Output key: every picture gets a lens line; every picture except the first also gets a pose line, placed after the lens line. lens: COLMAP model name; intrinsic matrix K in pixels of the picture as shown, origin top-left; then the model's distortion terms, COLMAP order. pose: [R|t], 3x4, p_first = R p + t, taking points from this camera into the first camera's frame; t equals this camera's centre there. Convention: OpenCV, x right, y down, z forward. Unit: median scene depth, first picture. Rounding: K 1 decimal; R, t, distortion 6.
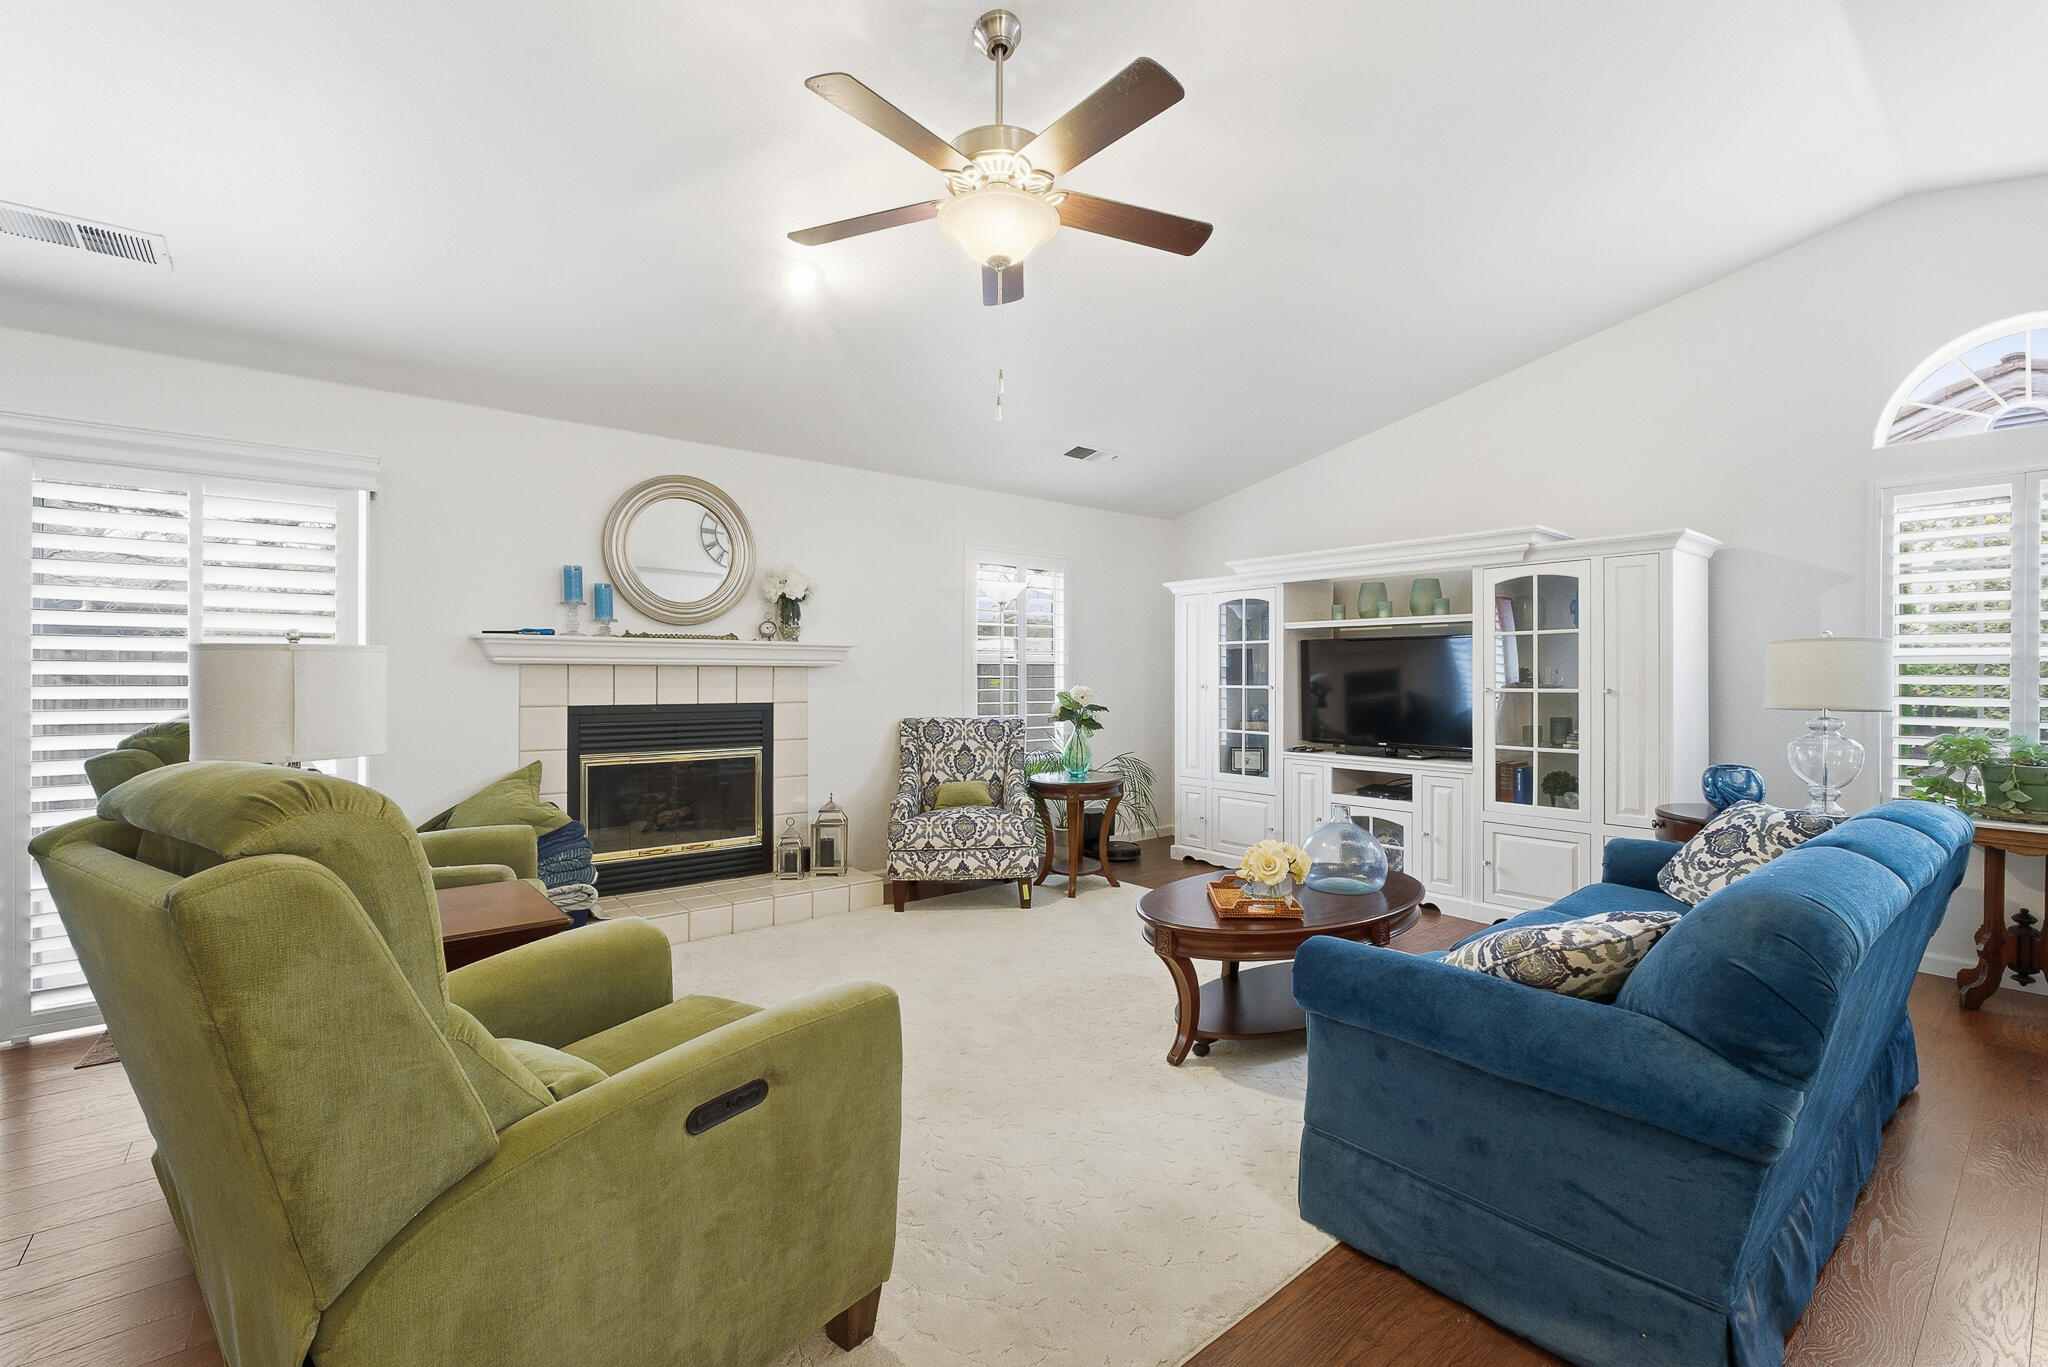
lens RADIAL K [[894.1, 0, 1027.4], [0, 894.1, 676.2], [0, 0, 1]] dist [0.000772, 0.000457]
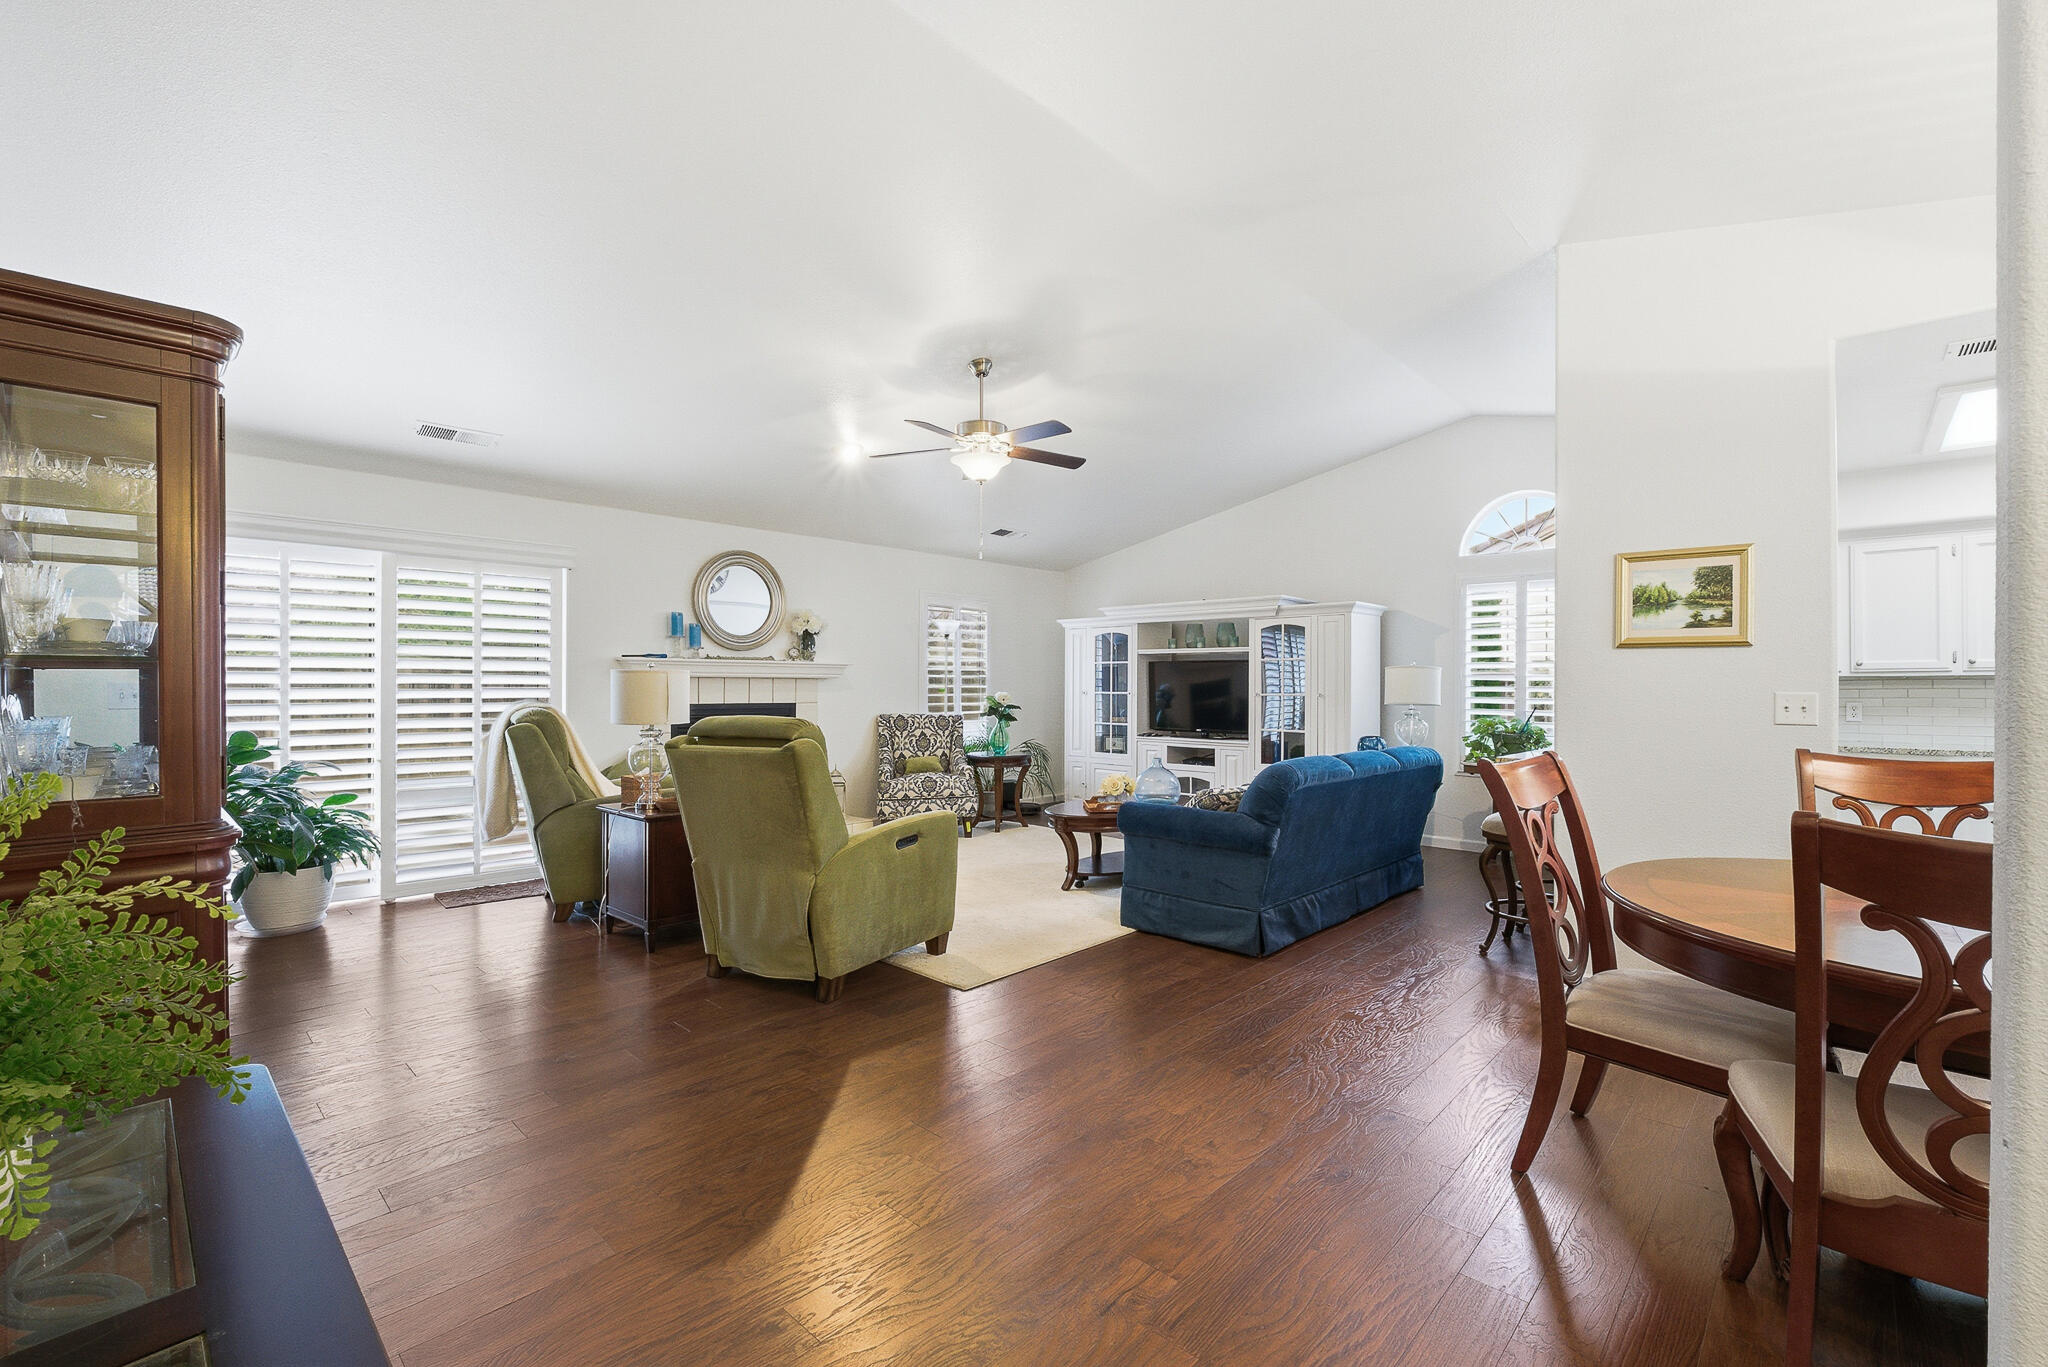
lens RADIAL K [[894.1, 0, 1027.4], [0, 894.1, 676.2], [0, 0, 1]] dist [0.000772, 0.000457]
pose [[0.992329, 0.004170, 0.123555, -0.083334], [-0.002979, 0.999947, -0.009824, -0.000886], [-0.123589, 0.009380, 0.992289, -0.481189]]
